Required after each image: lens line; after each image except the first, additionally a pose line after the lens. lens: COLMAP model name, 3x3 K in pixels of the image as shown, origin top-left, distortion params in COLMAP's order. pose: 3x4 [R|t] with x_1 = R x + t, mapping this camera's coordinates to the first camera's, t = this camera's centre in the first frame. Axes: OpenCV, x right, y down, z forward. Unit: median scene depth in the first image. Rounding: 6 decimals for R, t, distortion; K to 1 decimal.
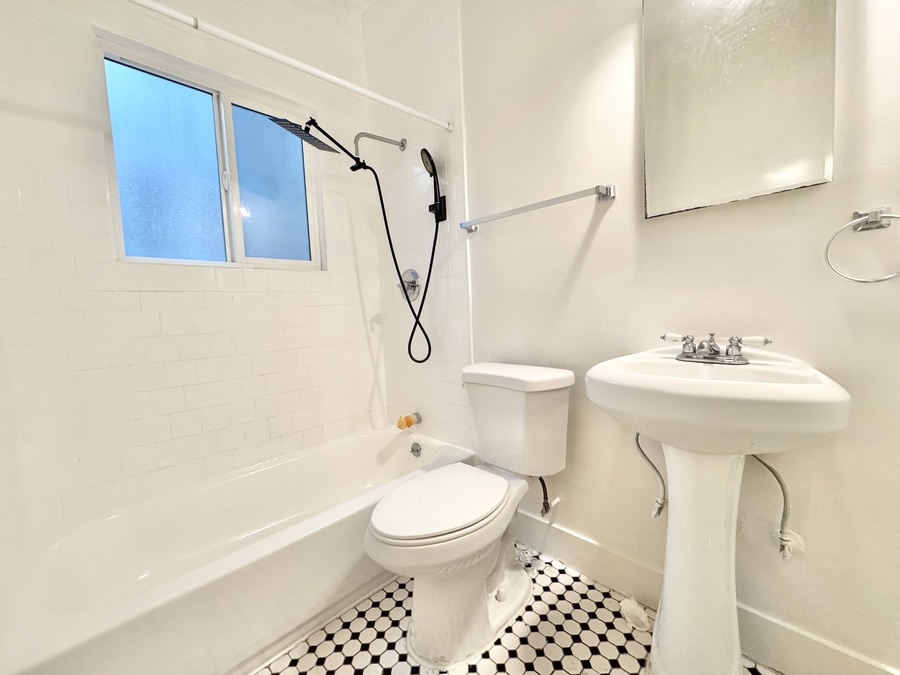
lens RADIAL K [[359.7, 0, 449.5], [0, 359.7, 336.7], [0, 0, 1]] dist [0.000276, 0.000197]
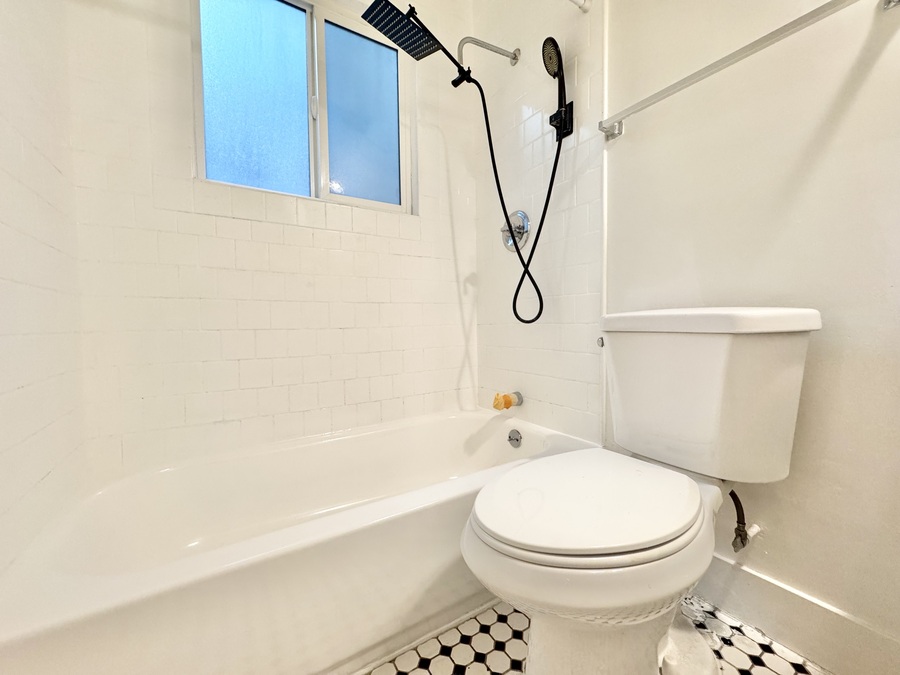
lens RADIAL K [[359.7, 0, 450.5], [0, 359.7, 336.9], [0, 0, 1]] dist [0.000276, 0.000197]
pose [[0.975975, 0.040150, -0.214150, -0.083877], [-0.046434, 0.998624, -0.024390, 0.139467], [0.212876, 0.033748, 0.976496, 0.229067]]
